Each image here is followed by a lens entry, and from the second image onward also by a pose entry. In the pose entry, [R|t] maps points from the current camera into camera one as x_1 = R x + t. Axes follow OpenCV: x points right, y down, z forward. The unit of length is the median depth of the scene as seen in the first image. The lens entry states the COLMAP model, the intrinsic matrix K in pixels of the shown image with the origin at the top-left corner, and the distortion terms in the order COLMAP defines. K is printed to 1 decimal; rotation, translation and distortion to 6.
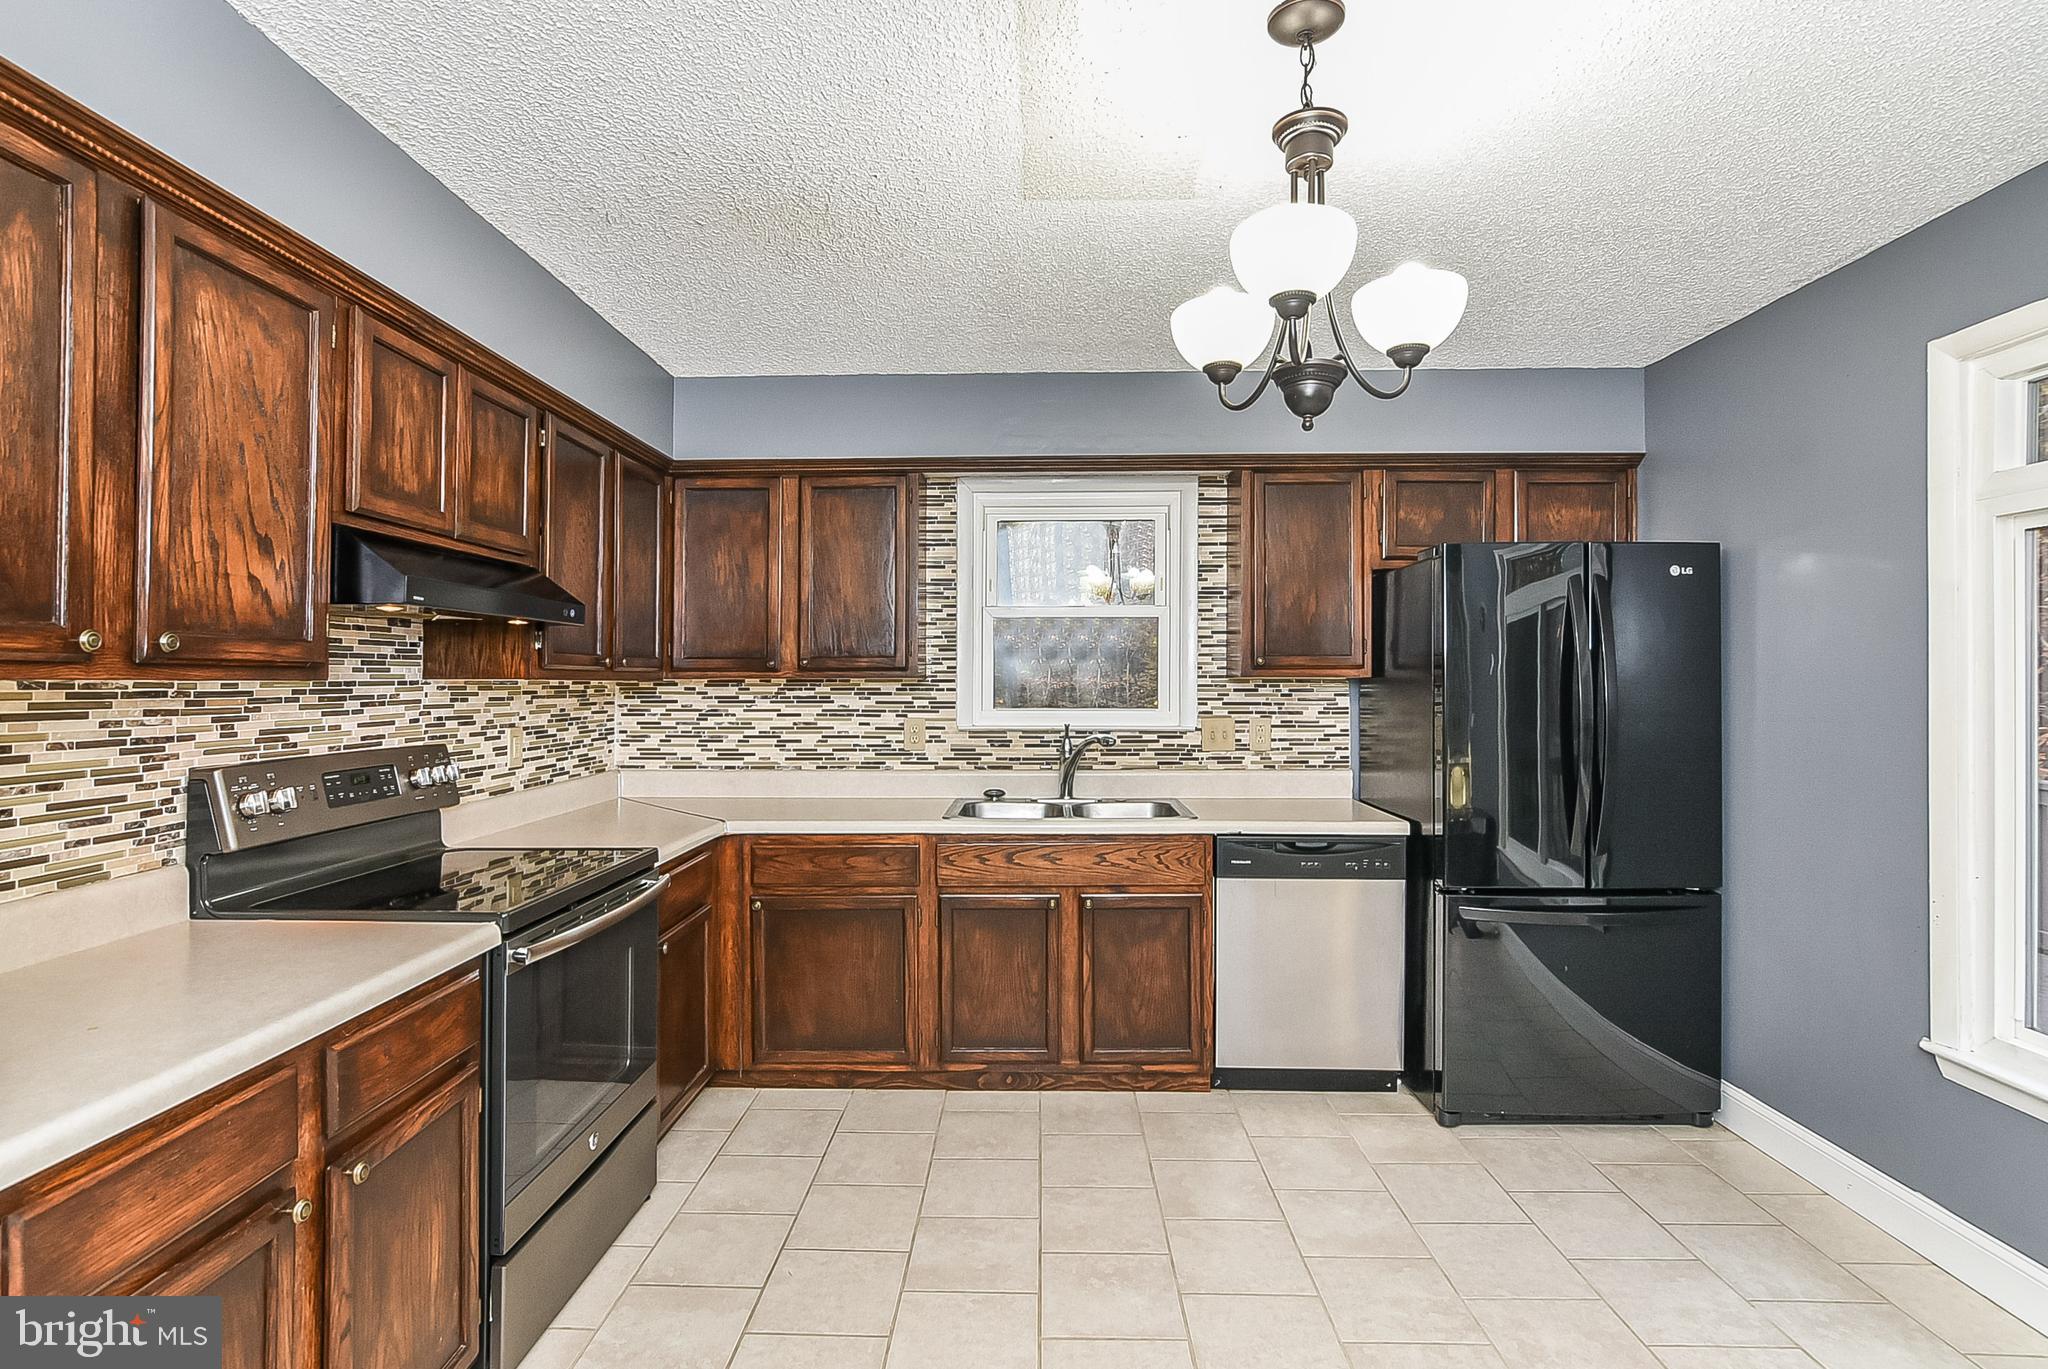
lens RADIAL K [[1004.5, 0, 1016.9], [0, 1004.5, 673.4], [0, 0, 1]] dist [-0.017342, 0.009334]
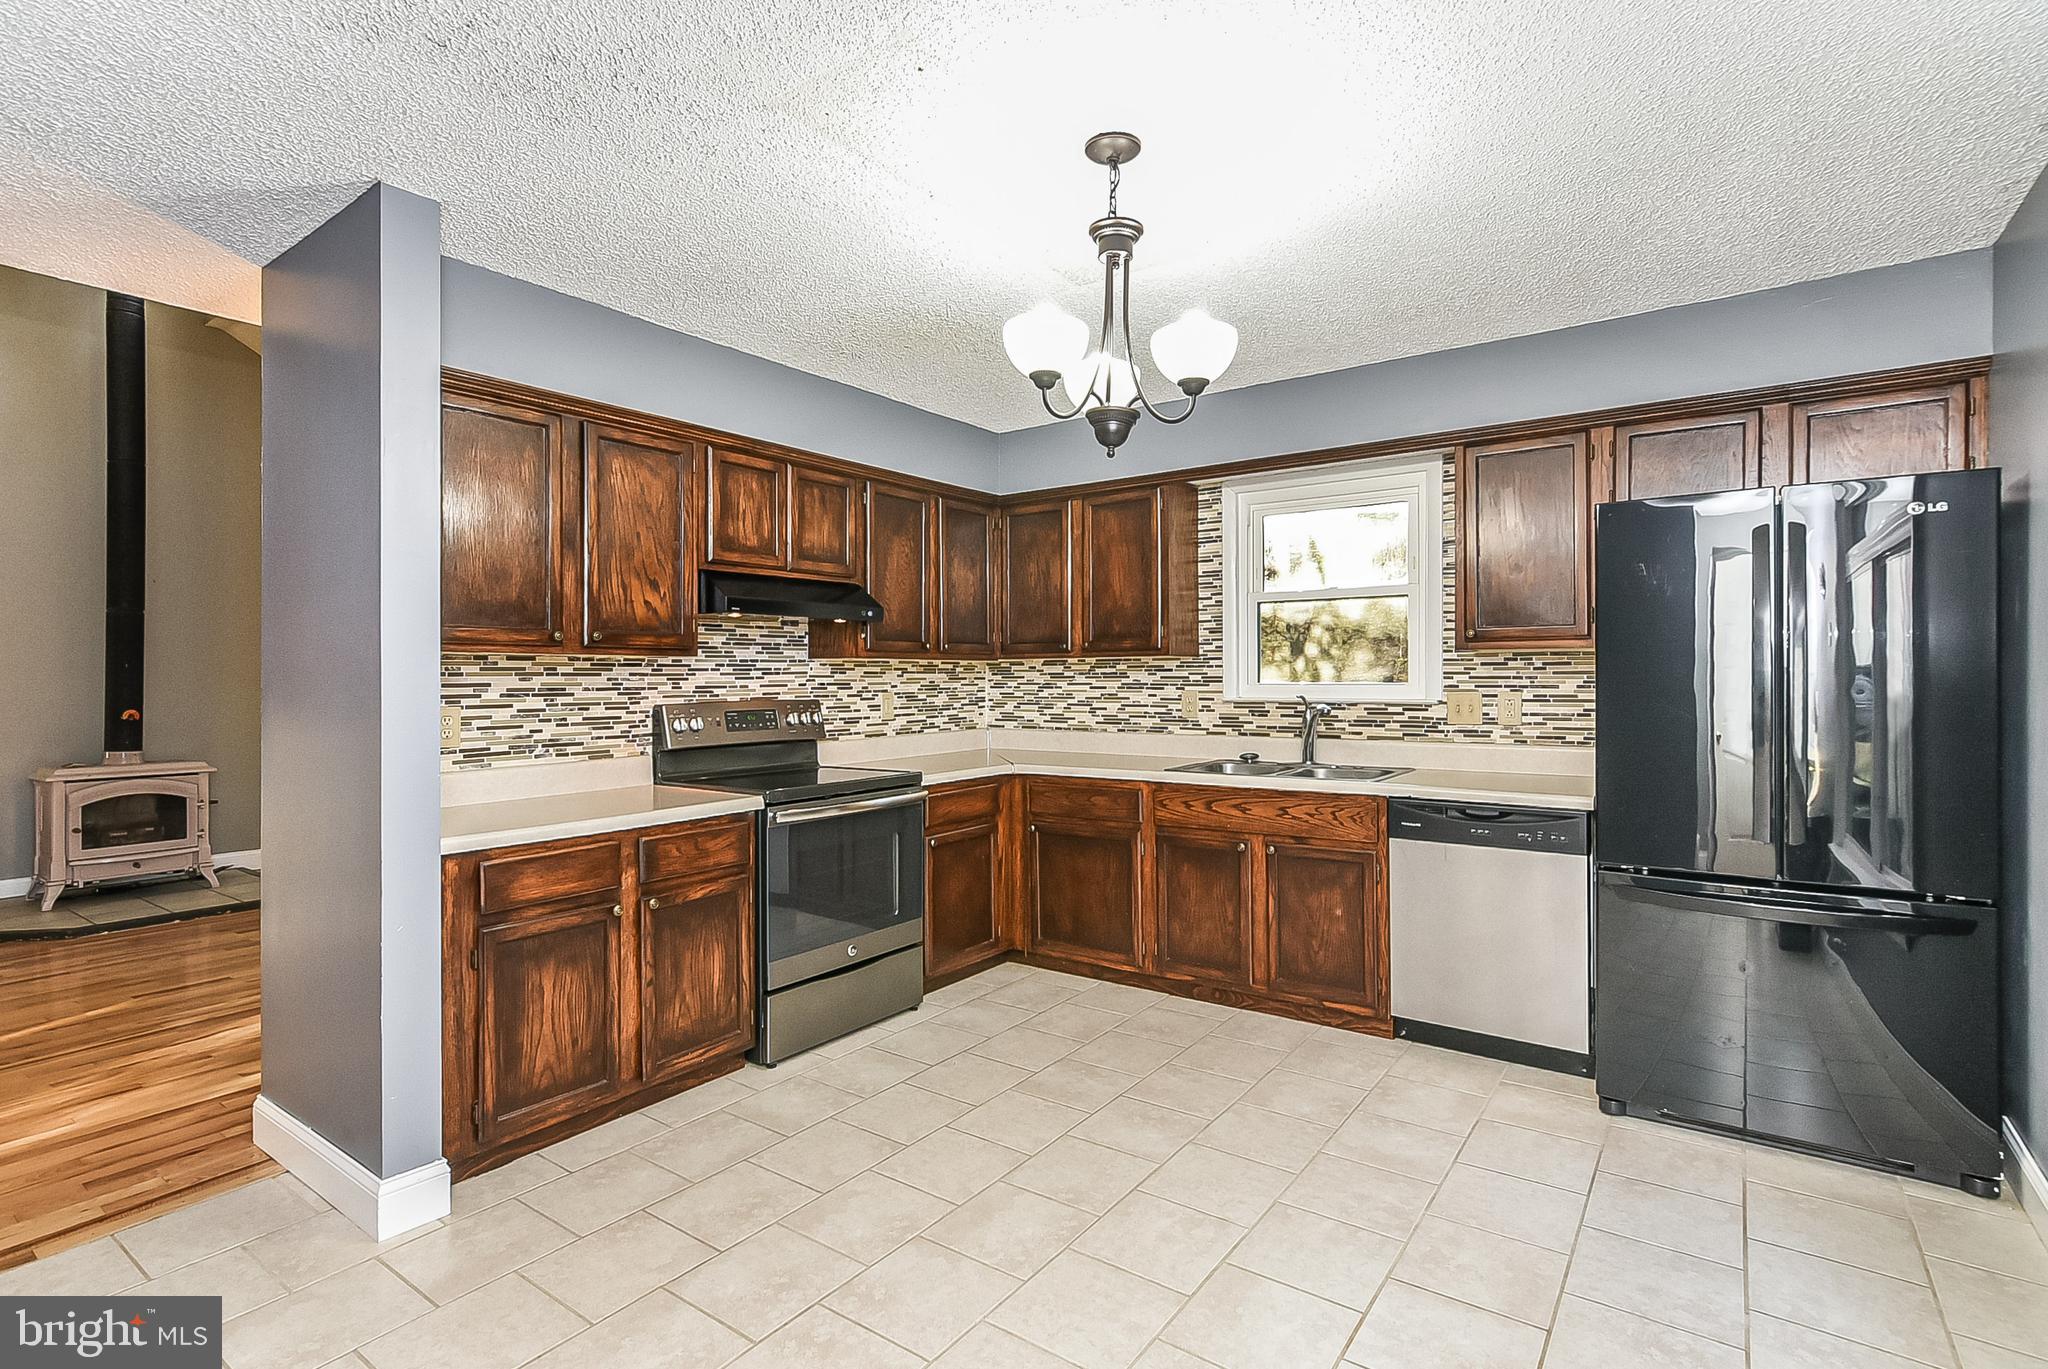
lens RADIAL K [[1004.5, 0, 1034.0], [0, 1004.5, 679.6], [0, 0, 1]] dist [-0.017342, 0.009334]
pose [[0.825004, -0.002009, -0.565124, 0.506706], [0.009455, 0.999903, 0.010249, 0.021912], [0.565048, -0.013799, 0.824942, -0.092992]]
